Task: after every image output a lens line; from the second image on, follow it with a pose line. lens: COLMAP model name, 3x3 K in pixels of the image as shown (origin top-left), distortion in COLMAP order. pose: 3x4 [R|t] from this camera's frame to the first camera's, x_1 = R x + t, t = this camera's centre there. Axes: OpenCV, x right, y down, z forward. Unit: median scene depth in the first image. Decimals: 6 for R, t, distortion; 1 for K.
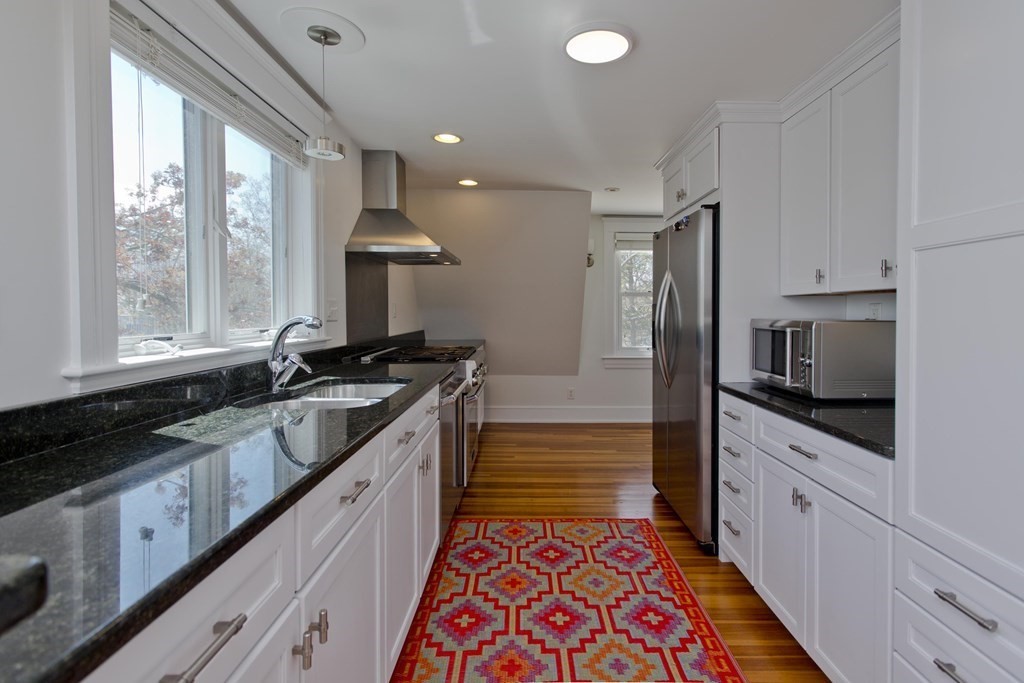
lens RADIAL K [[501.0, 0, 529.4], [0, 501.0, 327.1], [0, 0, 1]] dist [-0.001176, -0.000258]
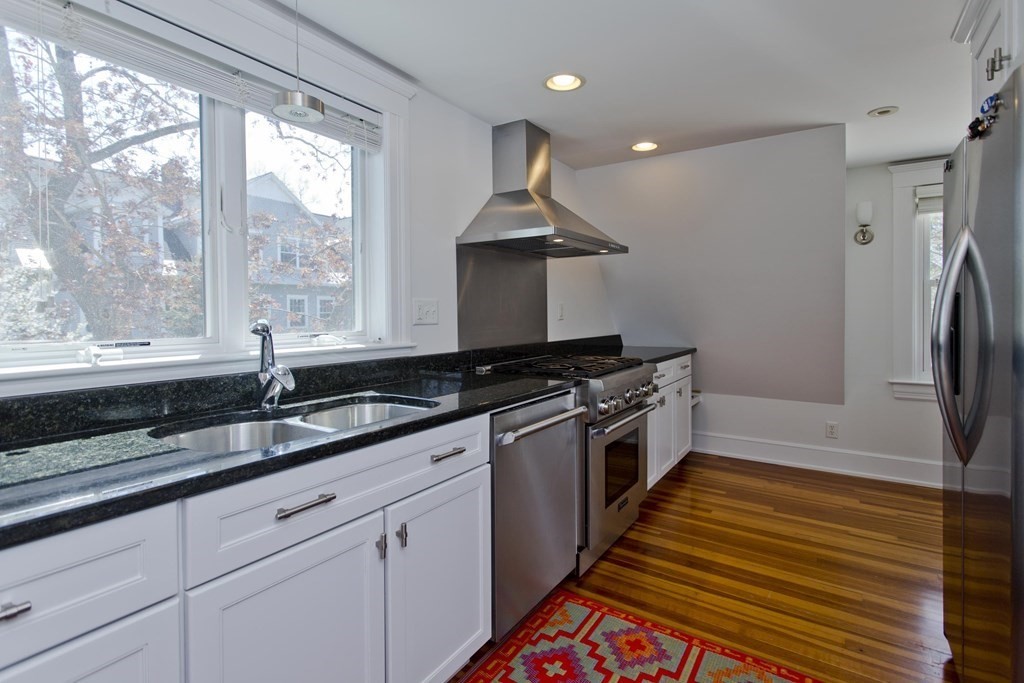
lens RADIAL K [[486.2, 0, 507.0], [0, 486.2, 325.2], [0, 0, 1]] dist [-0.000327, -0.000156]
pose [[0.817735, 0.008425, -0.575533, 0.187207], [-0.011635, 0.999931, -0.001895, -0.009754], [0.575477, 0.008246, 0.817777, 0.354885]]
